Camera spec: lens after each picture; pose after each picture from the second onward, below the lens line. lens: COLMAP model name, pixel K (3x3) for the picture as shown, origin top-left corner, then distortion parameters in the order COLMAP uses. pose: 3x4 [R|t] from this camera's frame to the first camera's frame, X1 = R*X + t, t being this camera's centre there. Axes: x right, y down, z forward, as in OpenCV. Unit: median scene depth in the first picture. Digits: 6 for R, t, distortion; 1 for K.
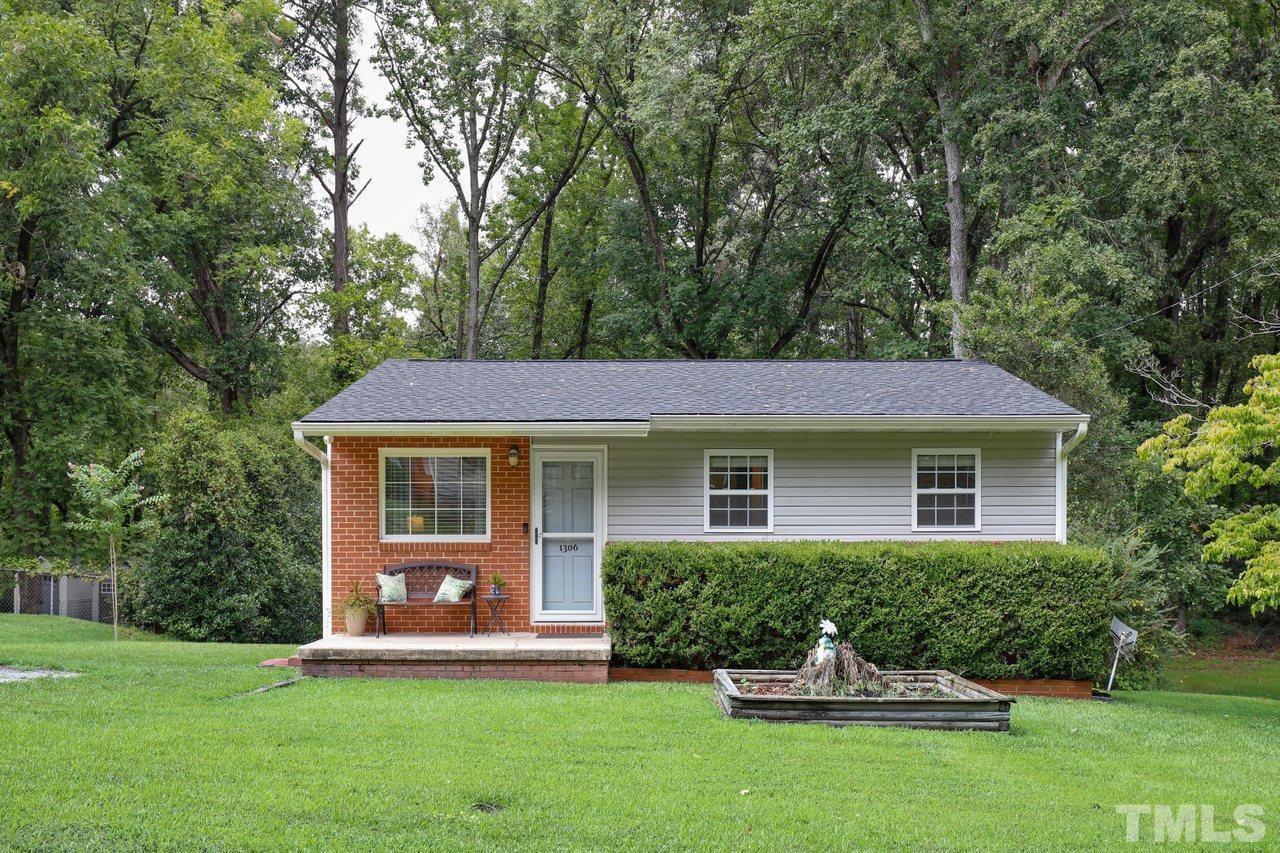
lens RADIAL K [[1441.2, 0, 654.4], [0, 1441.2, 466.5], [0, 0, 1]] dist [-0.048824, 0.000000]
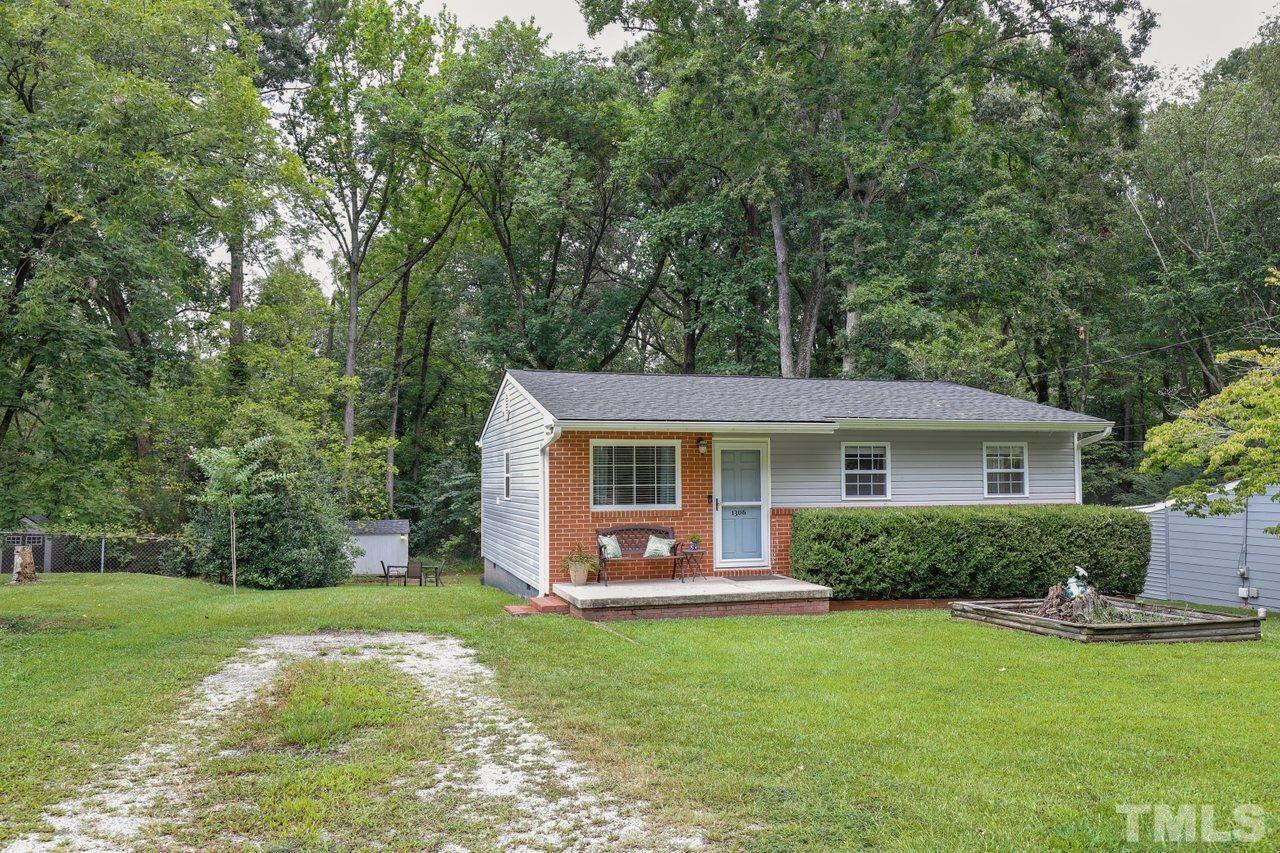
lens RADIAL K [[931.1, 0, 639.0], [0, 931.1, 385.3], [0, 0, 1]] dist [0.012074, -0.009643]
pose [[0.943009, 0.021664, 0.332062, -0.464193], [-0.003082, 0.998404, -0.056386, -0.015218], [-0.332753, 0.052150, 0.941571, 0.194920]]
